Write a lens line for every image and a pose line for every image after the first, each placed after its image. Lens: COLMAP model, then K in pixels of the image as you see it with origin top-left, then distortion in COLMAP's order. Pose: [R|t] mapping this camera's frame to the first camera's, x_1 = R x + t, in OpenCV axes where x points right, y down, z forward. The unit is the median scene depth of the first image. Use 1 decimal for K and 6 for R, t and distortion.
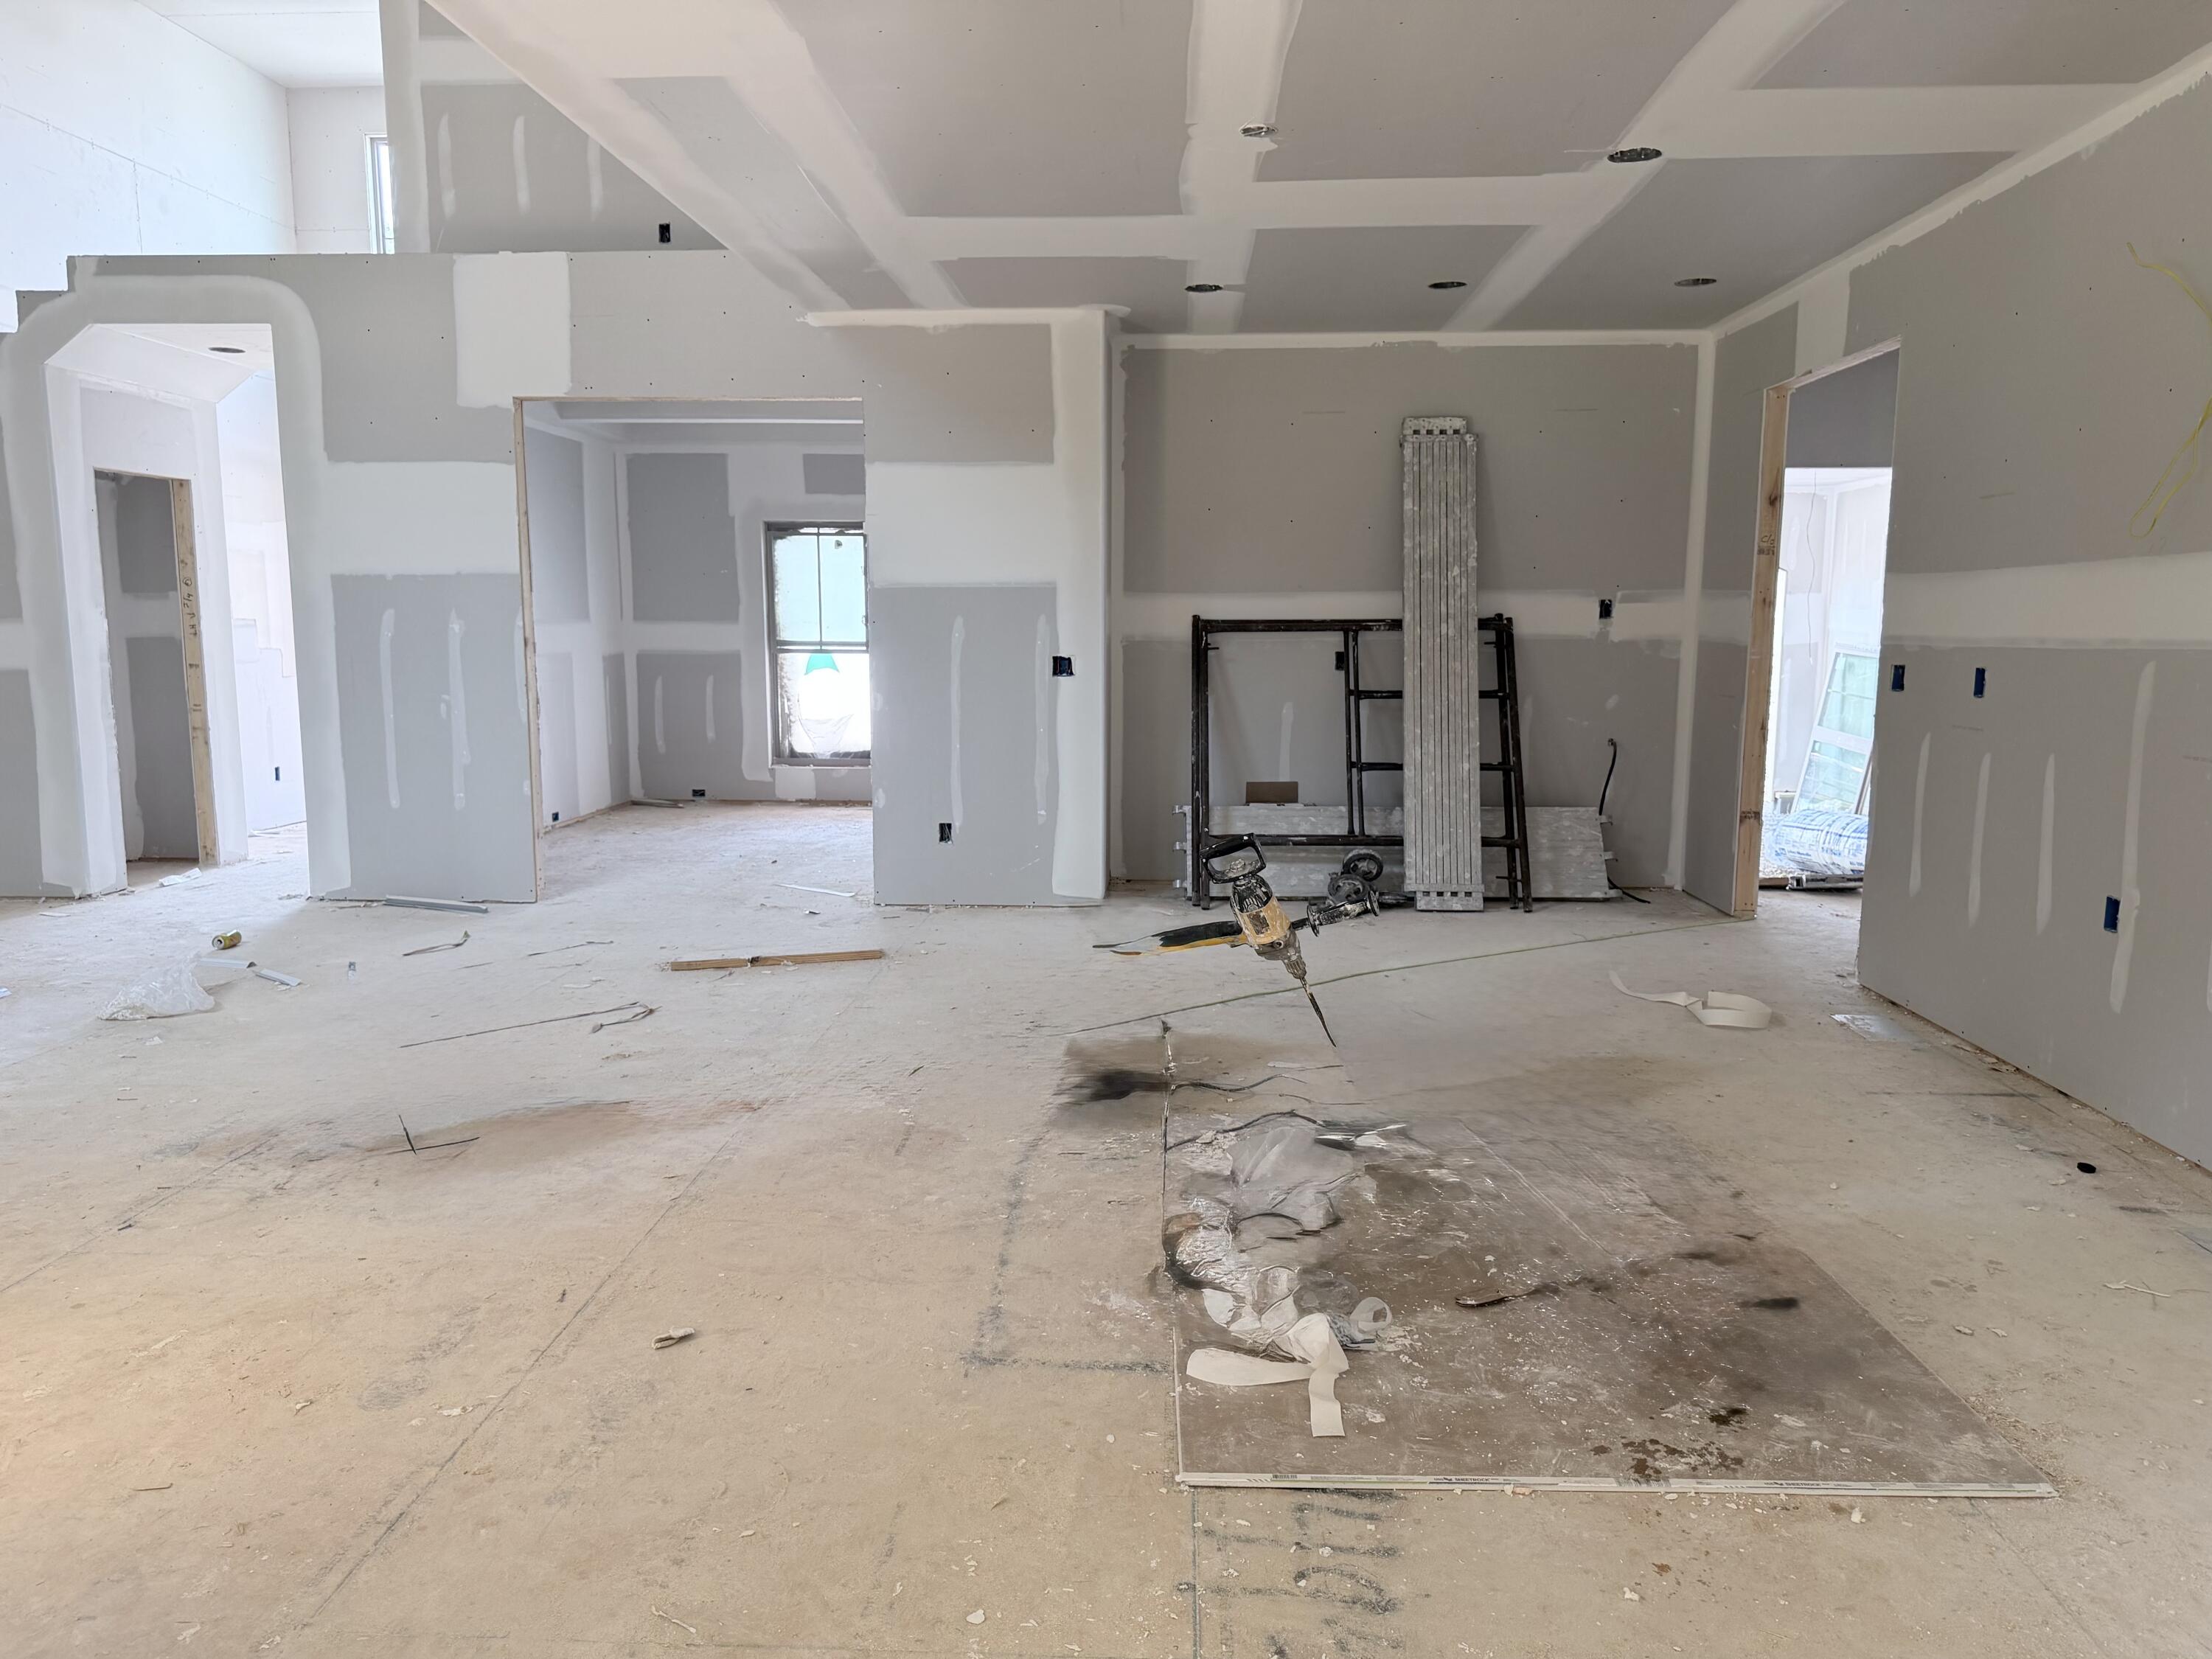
lens RADIAL K [[1580.4, 0, 1120.0], [0, 1580.4, 860.3], [0, 0, 1]] dist [0.072734, -0.096169]
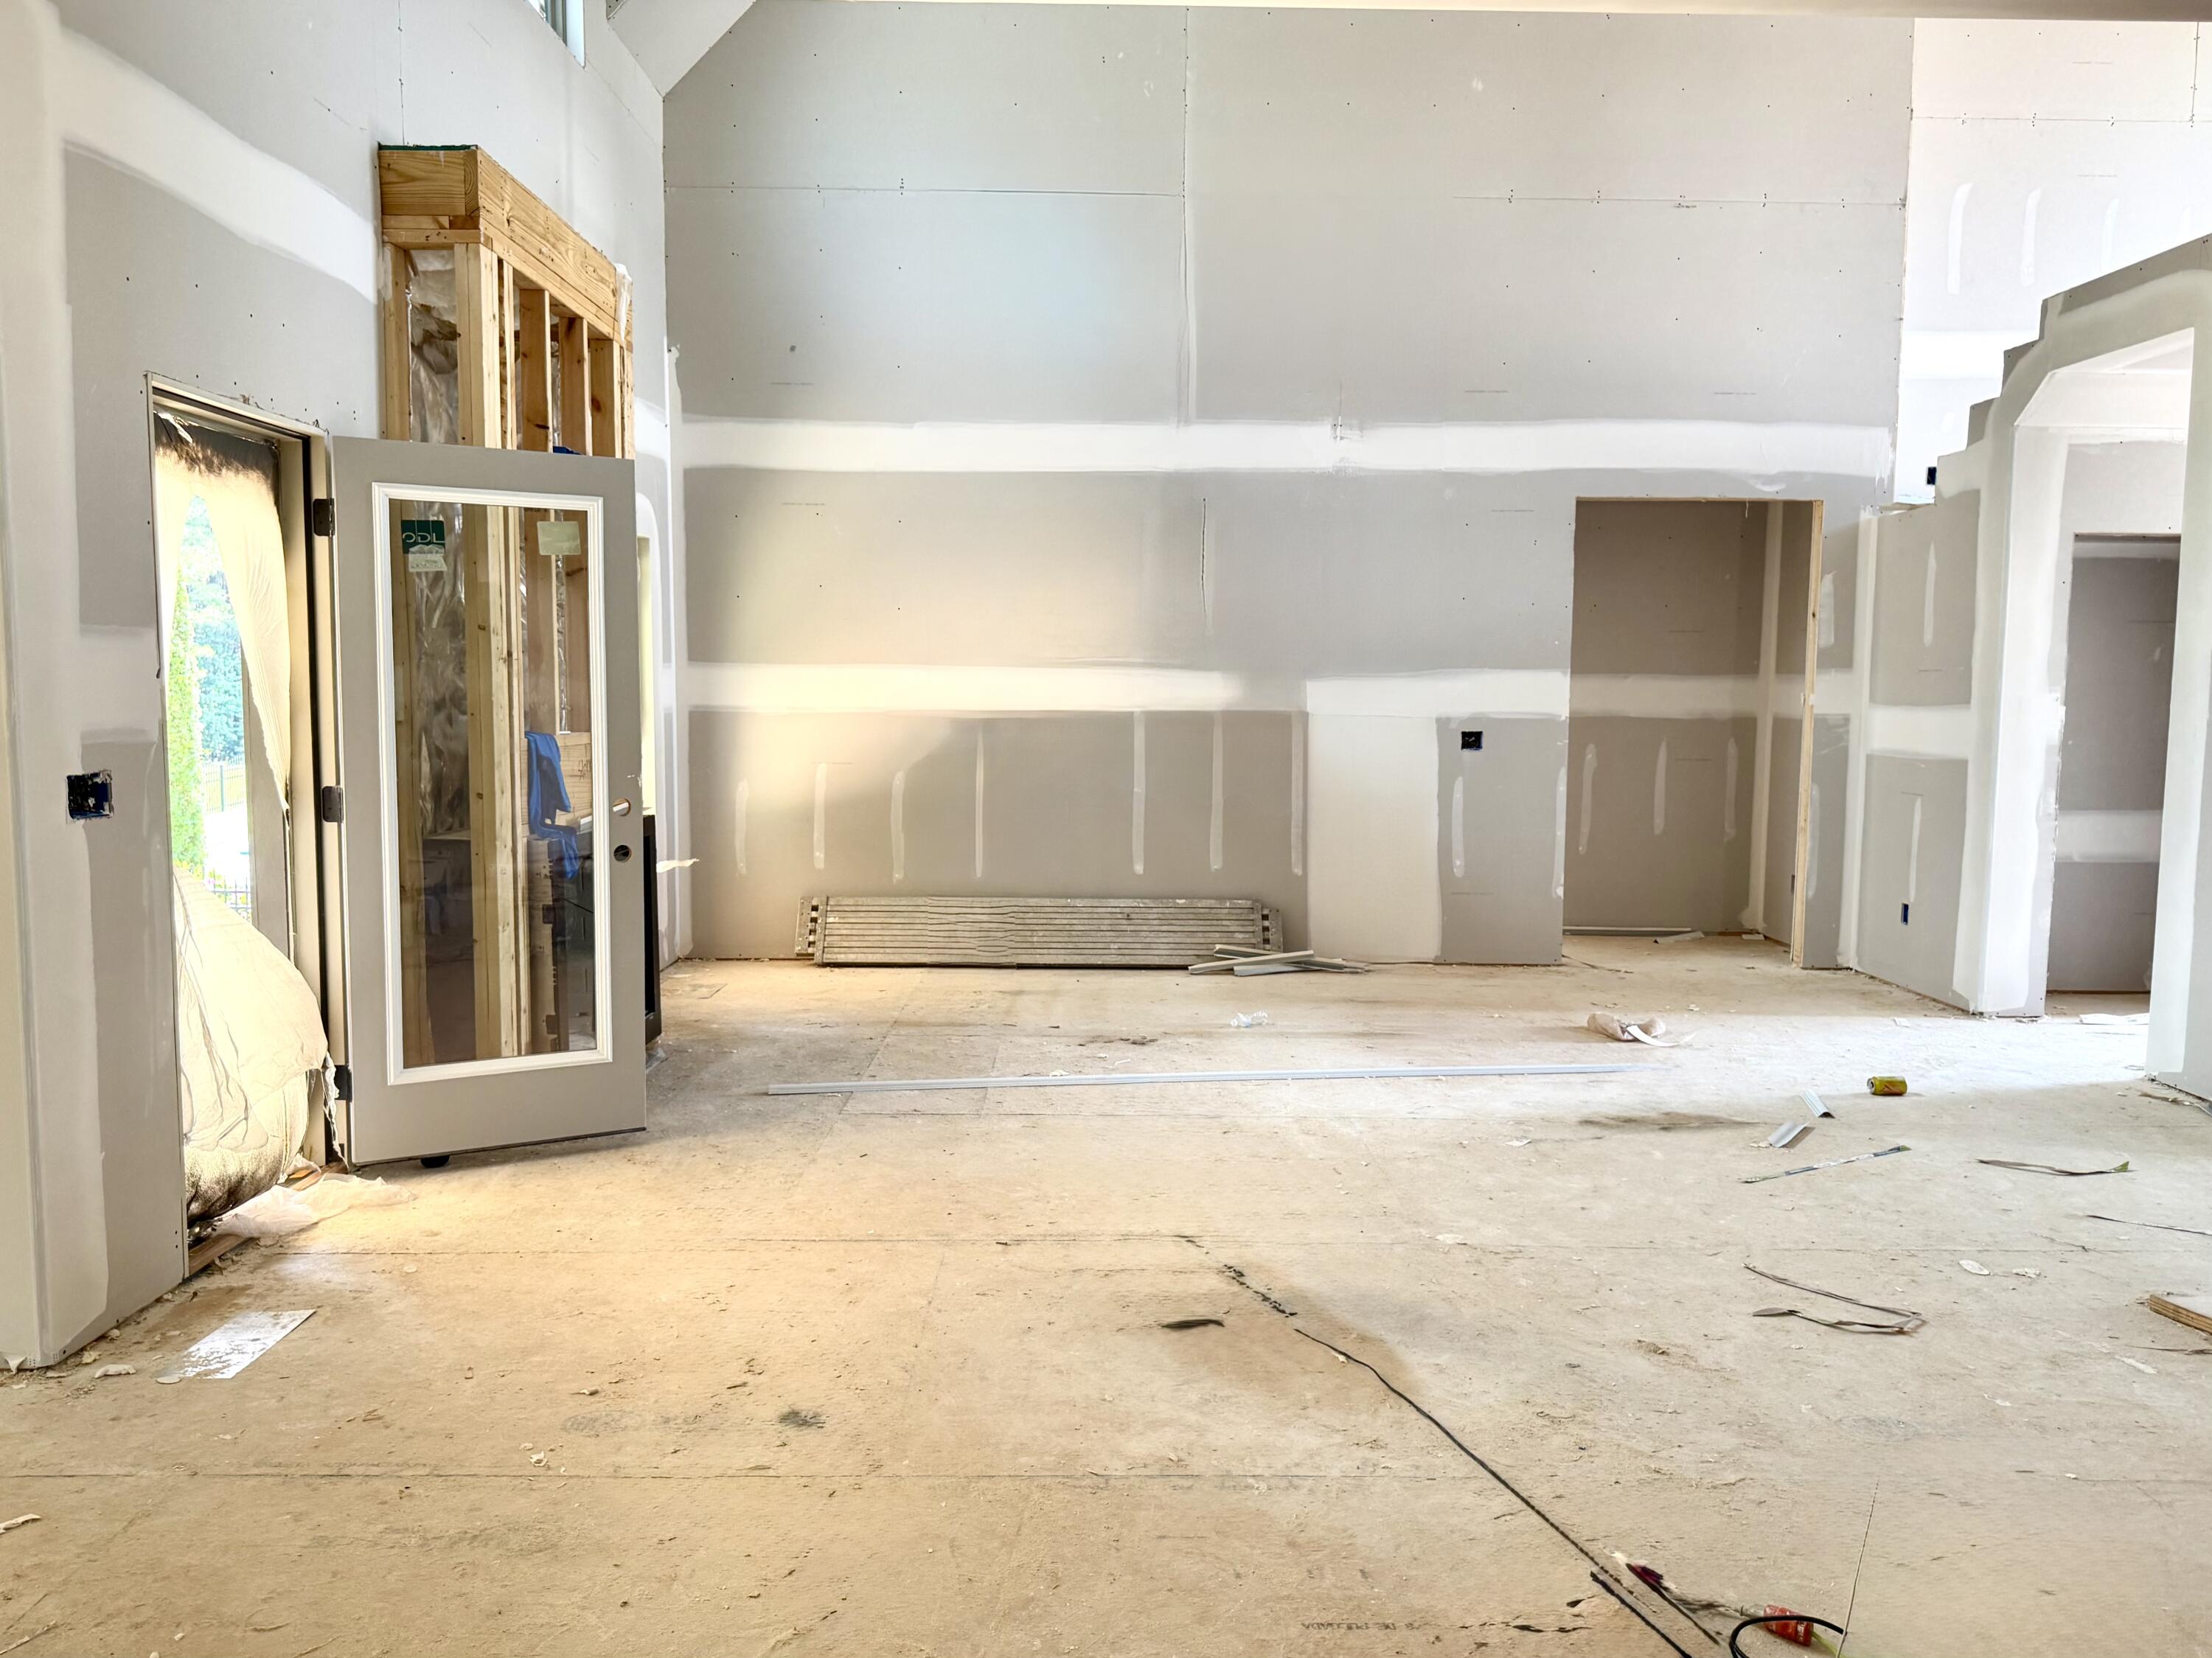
lens RADIAL K [[1580.3, 0, 1068.7], [0, 1580.3, 833.6], [0, 0, 1]] dist [0.072734, -0.096169]
pose [[0.038443, 0.087934, -0.995384, 0.230949], [-0.154724, 0.984631, 0.081009, -0.075433], [0.987209, 0.150896, 0.051458, 0.467770]]
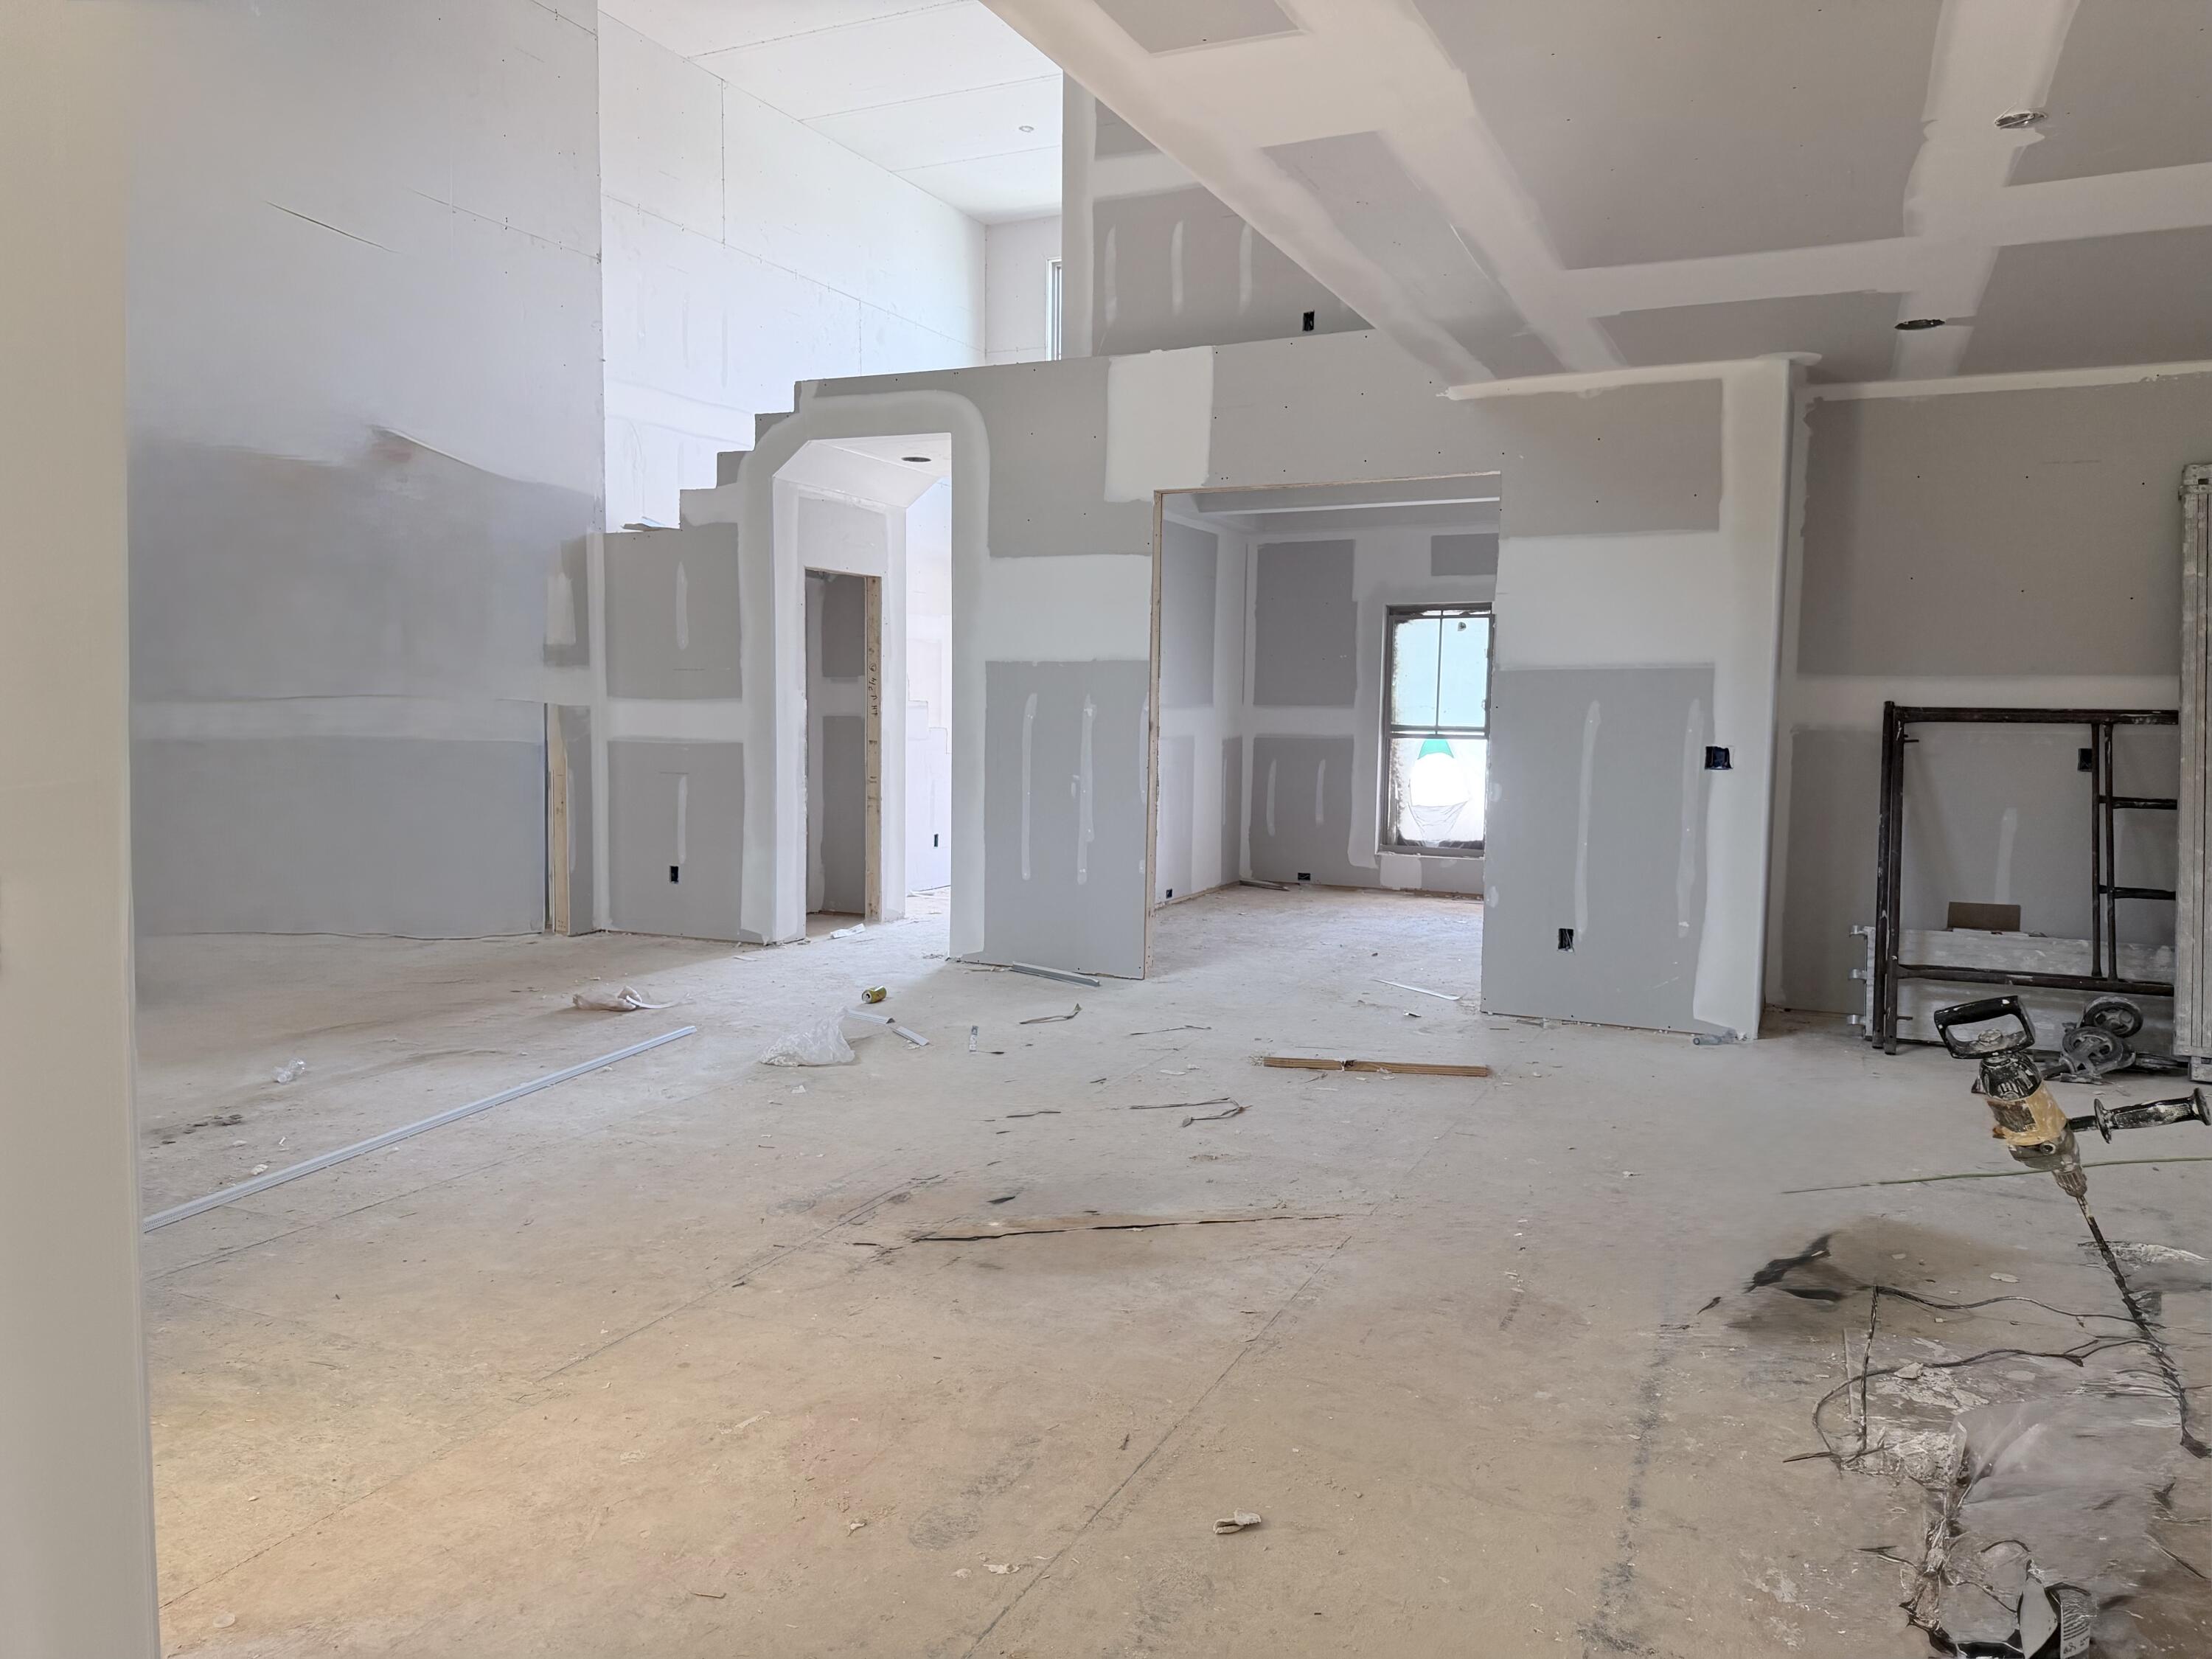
lens RADIAL K [[1580.4, 0, 1098.4], [0, 1580.4, 839.7], [0, 0, 1]] dist [0.072734, -0.096169]
pose [[0.923720, 0.042787, -0.380672, -0.014019], [-0.067270, 0.996418, -0.051236, -0.009753], [0.377116, 0.072935, 0.923290, 0.058213]]
